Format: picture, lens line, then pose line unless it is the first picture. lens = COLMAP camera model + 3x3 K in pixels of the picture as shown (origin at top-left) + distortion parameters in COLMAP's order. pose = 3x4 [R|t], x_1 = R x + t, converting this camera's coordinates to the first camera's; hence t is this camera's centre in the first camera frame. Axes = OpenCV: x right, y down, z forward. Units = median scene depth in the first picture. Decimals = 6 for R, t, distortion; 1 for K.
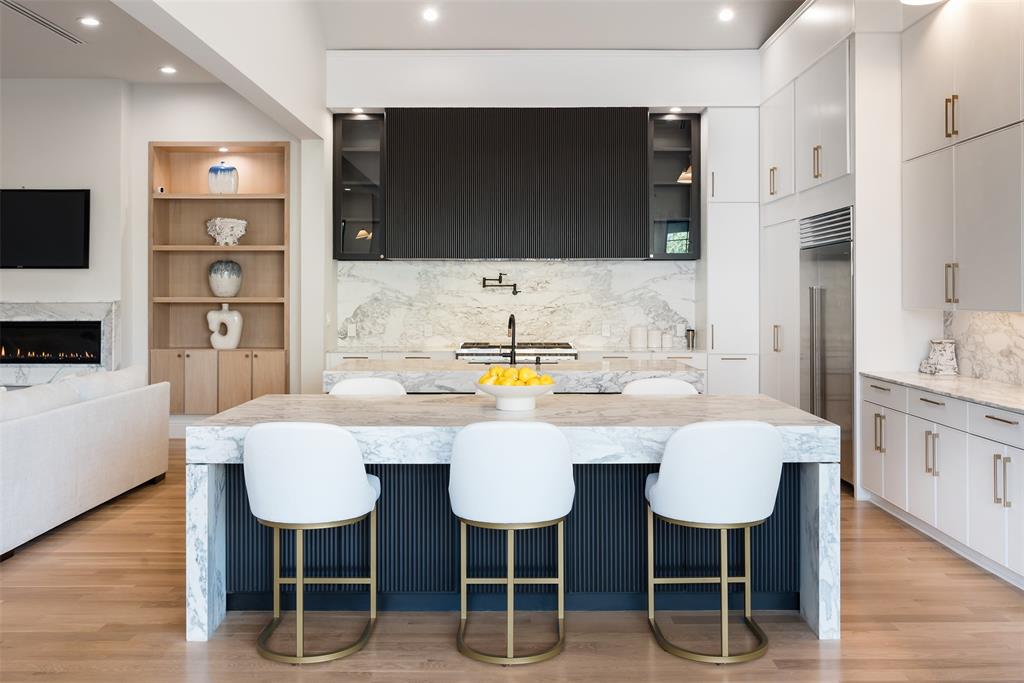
lens RADIAL K [[771.9, 0, 514.0], [0, 771.9, 296.5], [0, 0, 1]] dist [-0.007500, -0.005028]
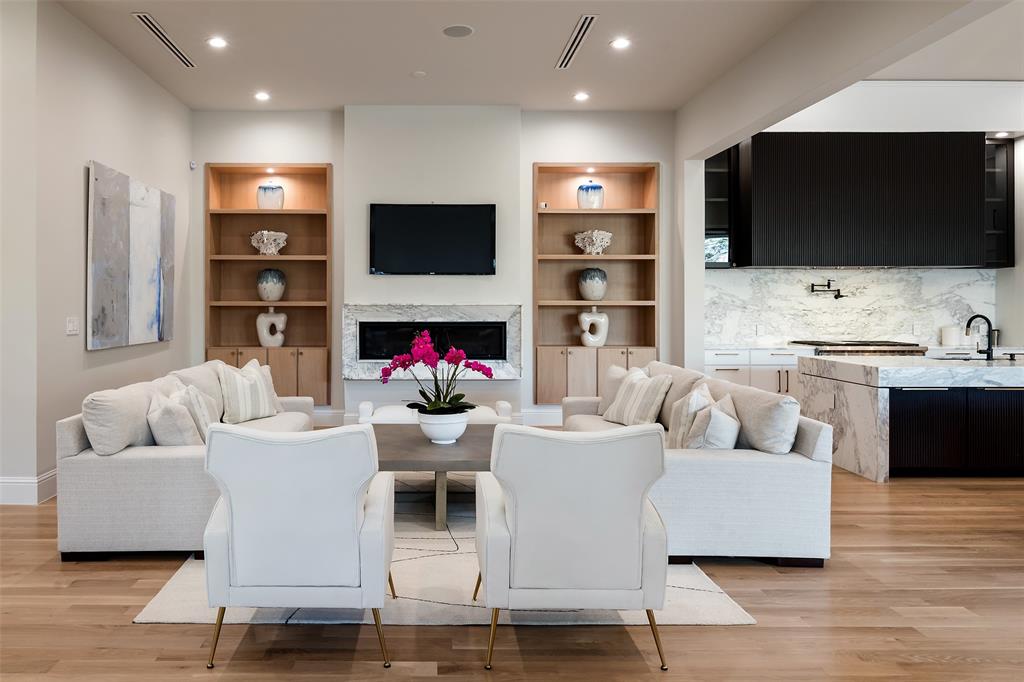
lens RADIAL K [[681.1, 0, 459.7], [0, 681.1, 305.3], [0, 0, 1]] dist [0.002133, 0.000503]
pose [[0.999993, 0.001090, 0.003624, -0.558353], [-0.001113, 0.999979, 0.006336, 0.001654], [-0.003617, -0.006340, 0.999973, 0.004700]]
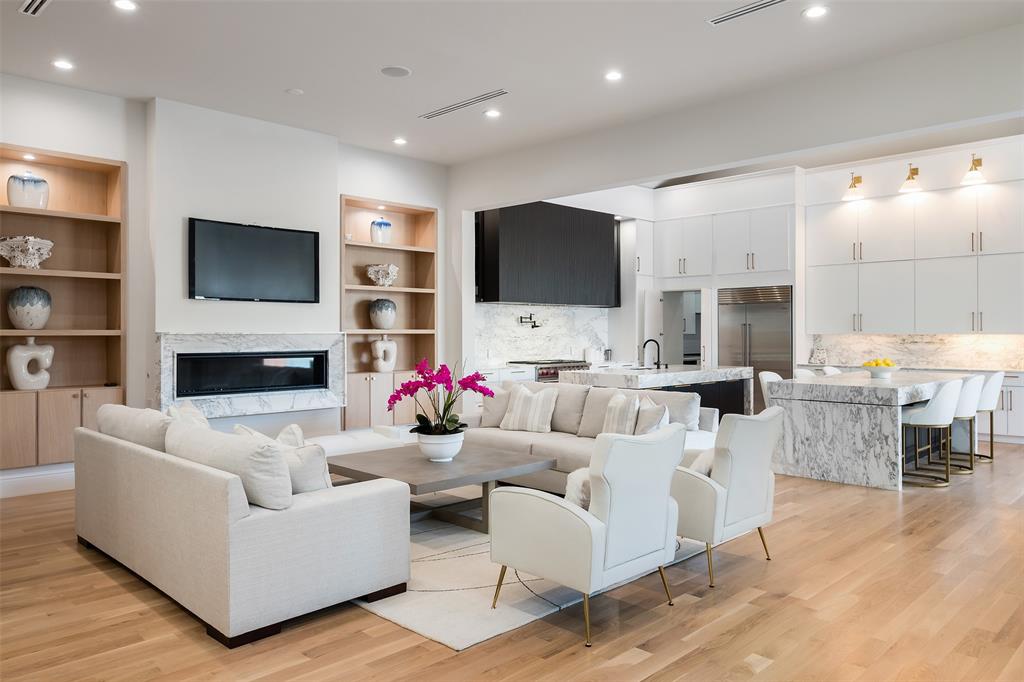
lens RADIAL K [[714.4, 0, 512.0], [0, 714.4, 341.0], [0, 0, 1]] dist [-0.004556, -0.000516]
pose [[0.710340, -0.008507, 0.703807, -0.994223], [-0.004900, 0.999843, 0.017031, -0.000876], [-0.703842, -0.015546, 0.710187, 0.060012]]
